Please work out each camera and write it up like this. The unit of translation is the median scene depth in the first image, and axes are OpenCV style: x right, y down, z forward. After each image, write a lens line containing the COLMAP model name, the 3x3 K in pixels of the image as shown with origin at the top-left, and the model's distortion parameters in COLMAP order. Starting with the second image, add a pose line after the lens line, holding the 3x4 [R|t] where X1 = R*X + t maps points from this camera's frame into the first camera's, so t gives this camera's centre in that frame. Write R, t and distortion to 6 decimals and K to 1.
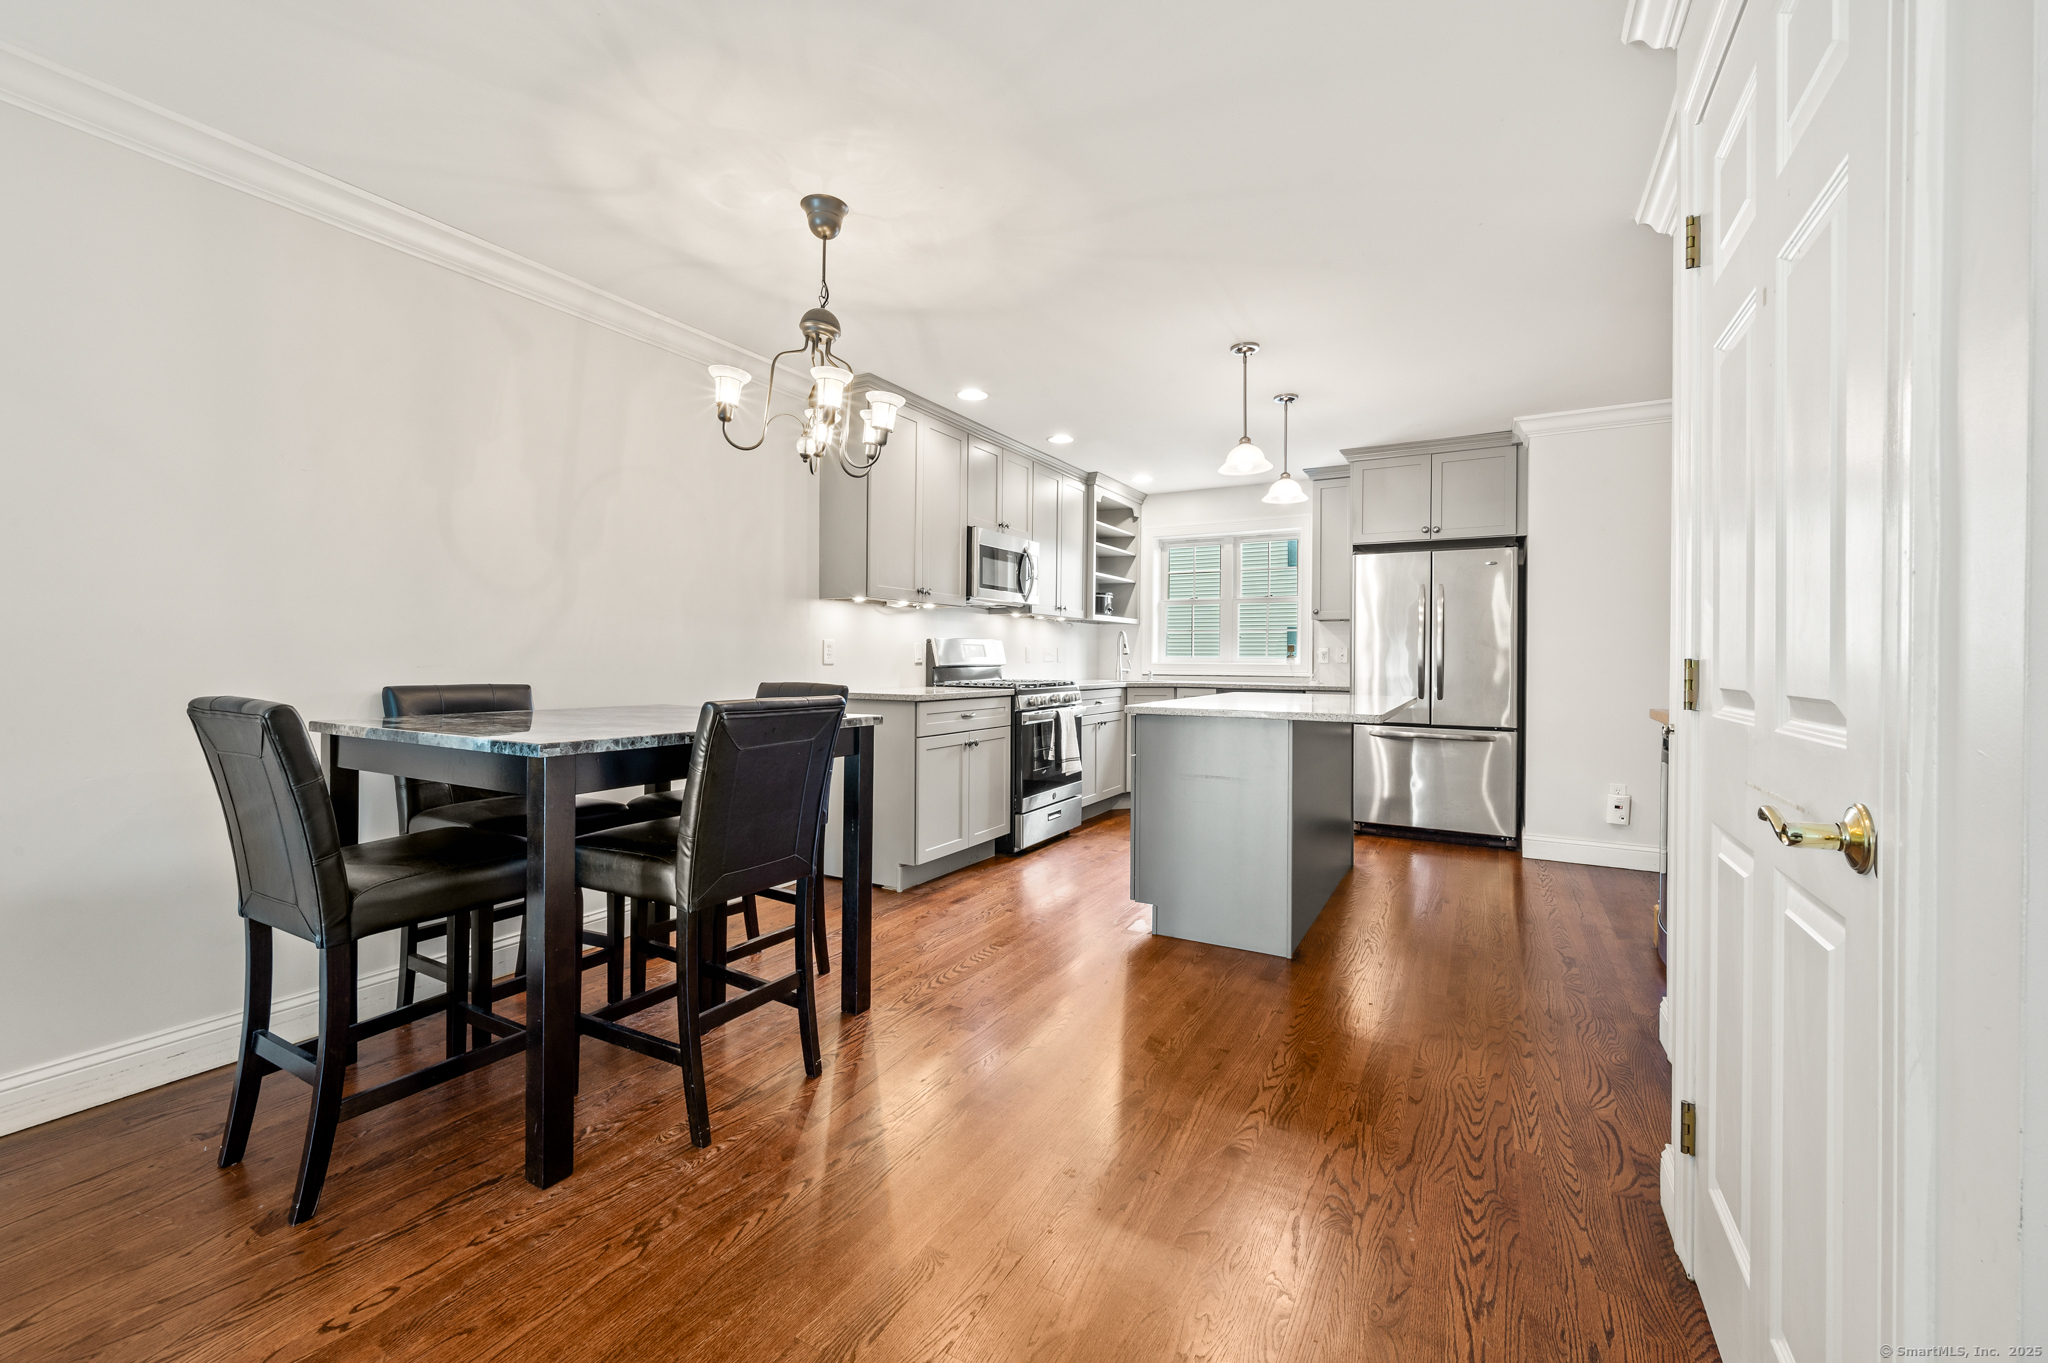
lens RADIAL K [[840.2, 0, 1036.6], [0, 840.2, 660.2], [0, 0, 1]] dist [0.000817, 0.000070]
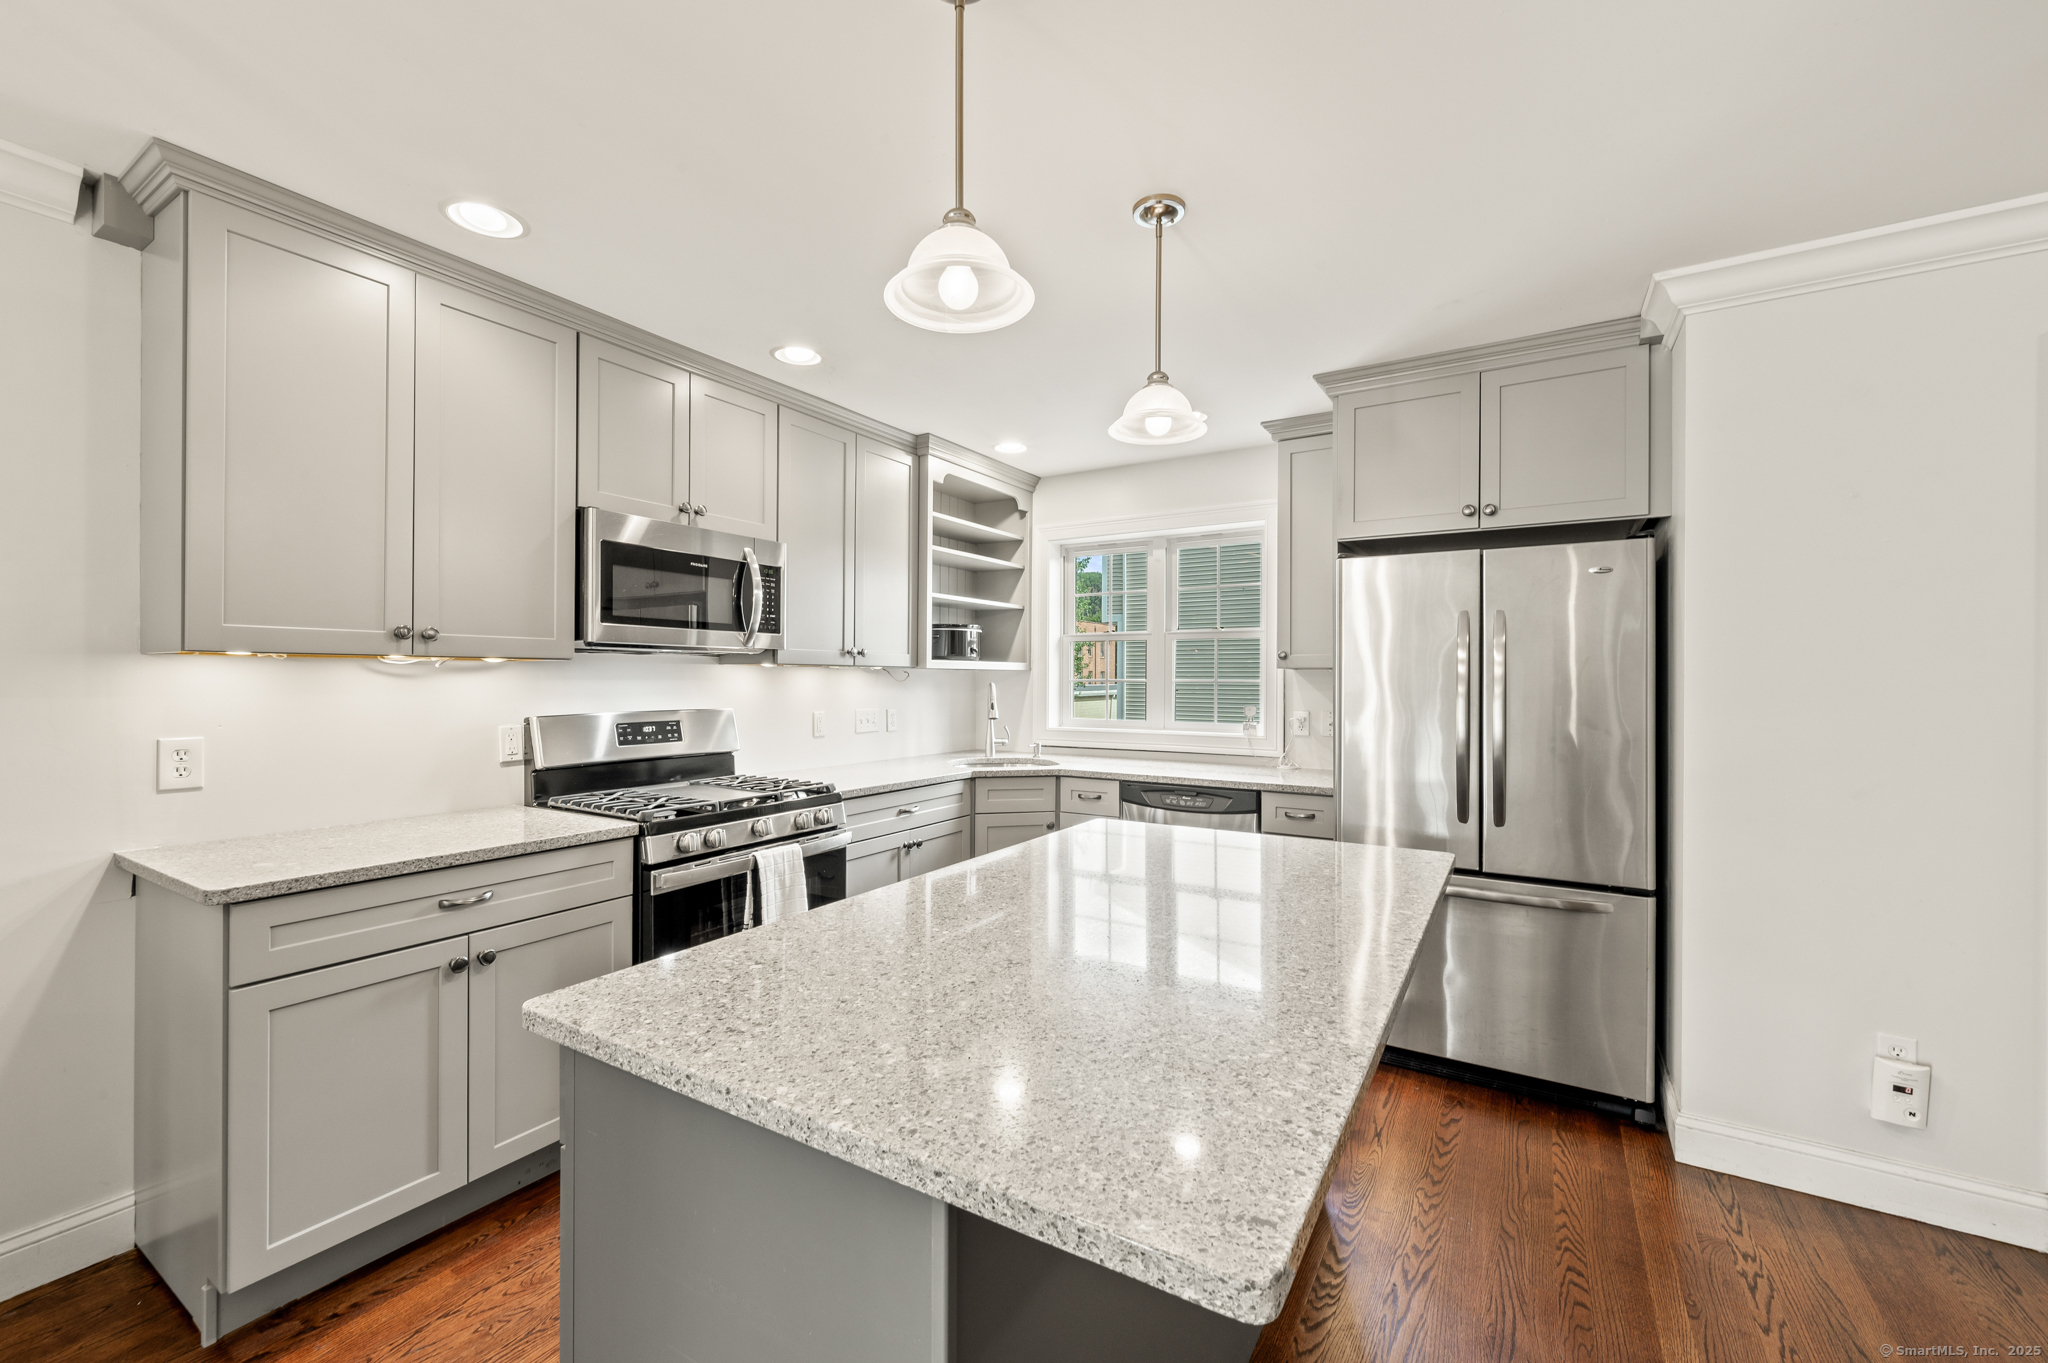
lens RADIAL K [[825.7, 0, 1022.7], [0, 825.7, 676.7], [0, 0, 1]] dist [0.000024, -0.000009]
pose [[0.998300, -0.001636, -0.058258, 0.207212], [0.001277, 0.999980, -0.006200, -0.045100], [0.058267, 0.006115, 0.998282, 0.455515]]
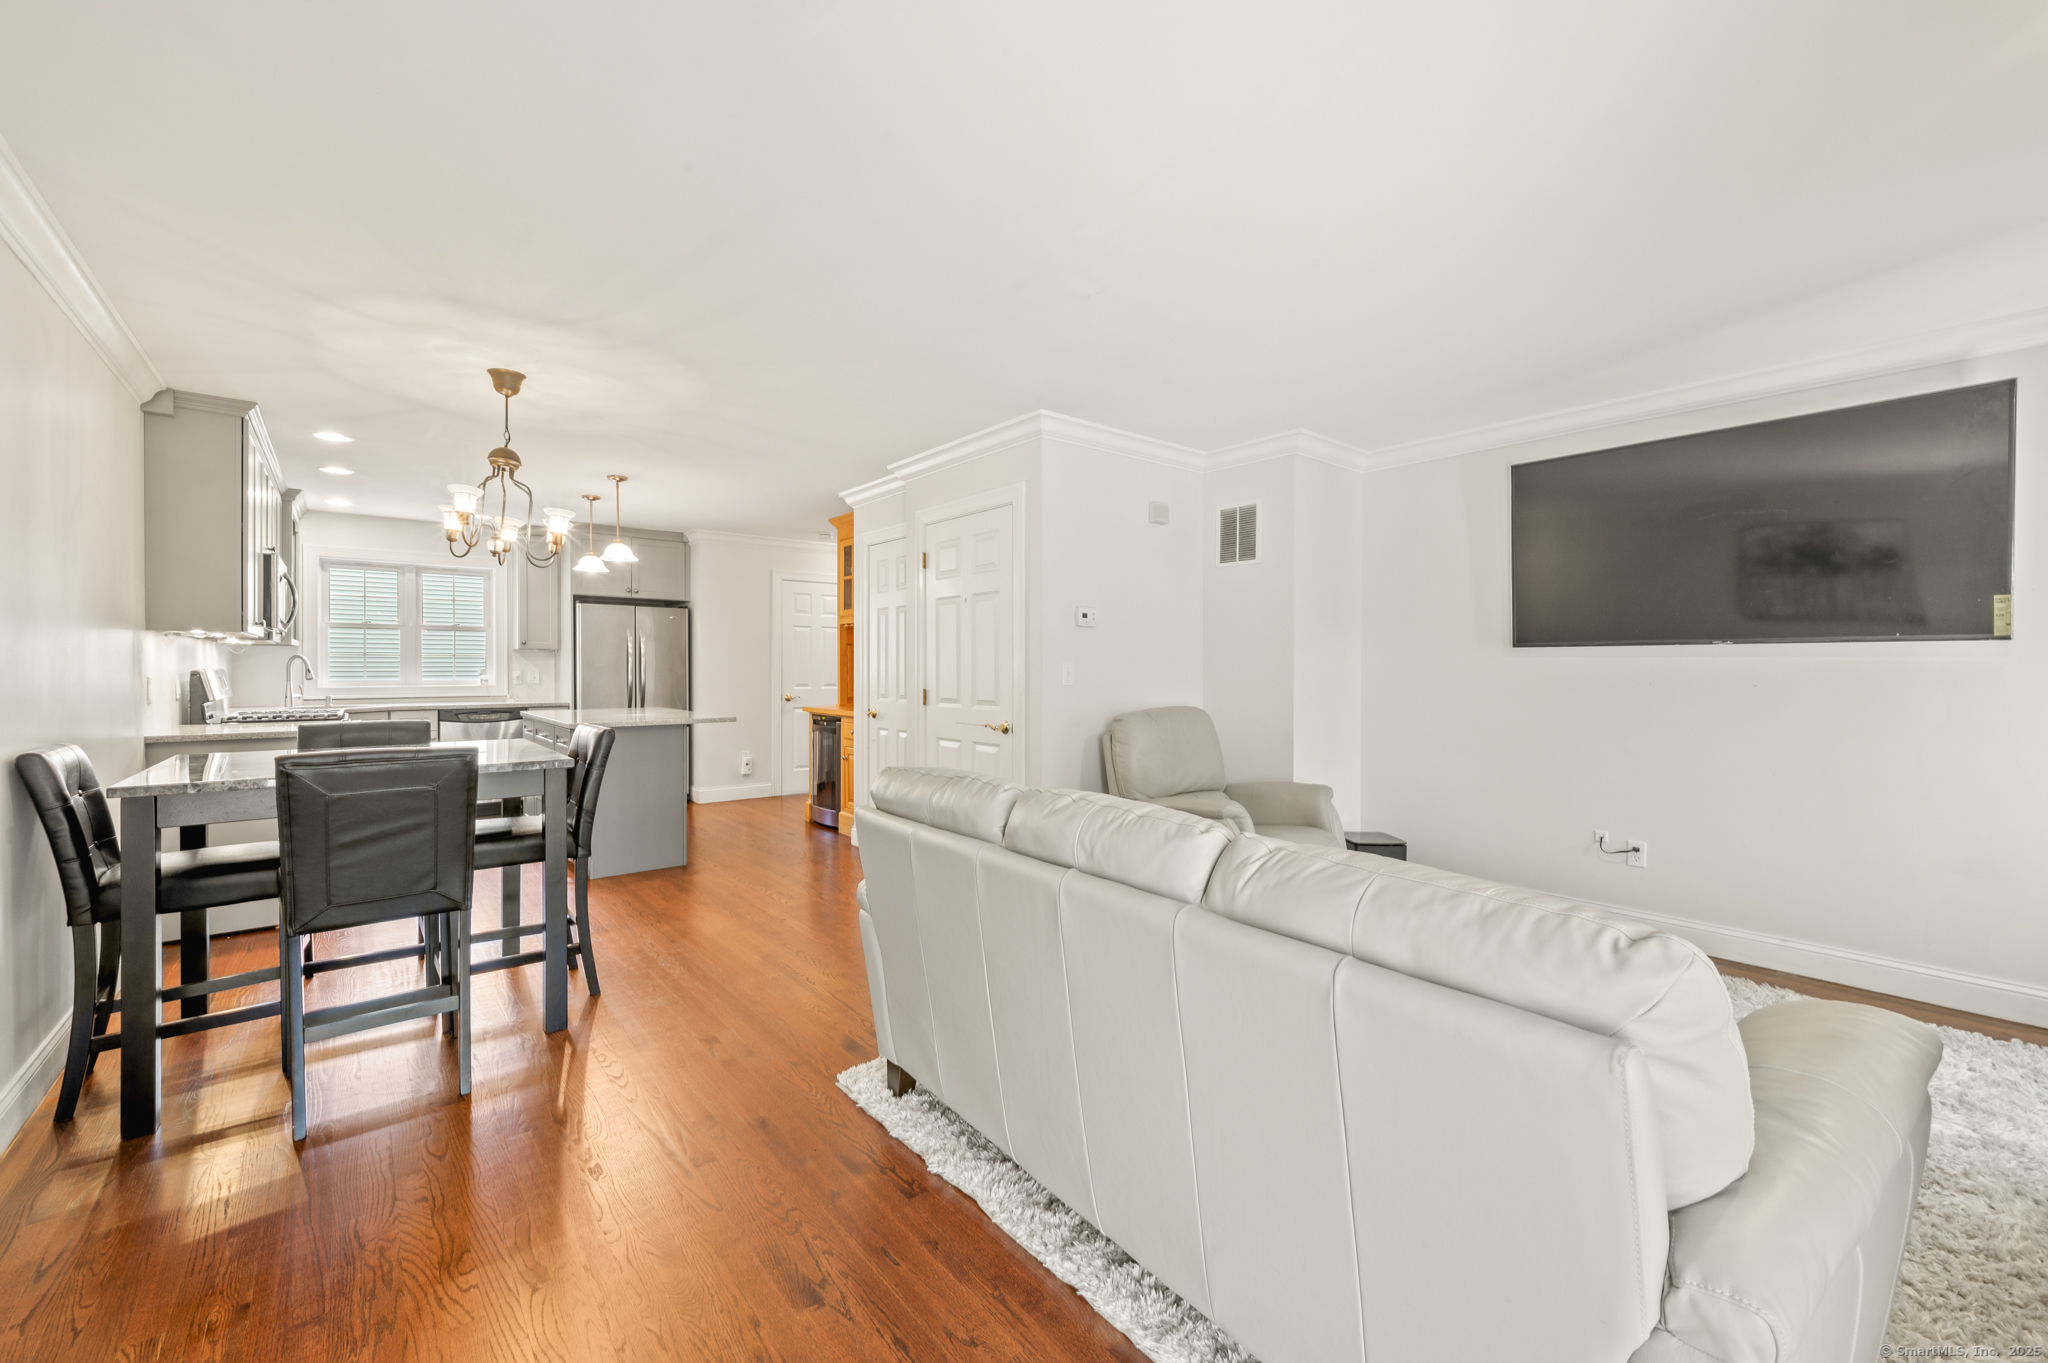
lens RADIAL K [[825.7, 0, 1022.7], [0, 825.7, 676.7], [0, 0, 1]] dist [0.000024, -0.000009]
pose [[0.384463, -0.012789, 0.923052, -0.566532], [0.001468, 0.999911, 0.013243, -0.026955], [-0.923139, -0.003736, 0.384447, -0.146255]]
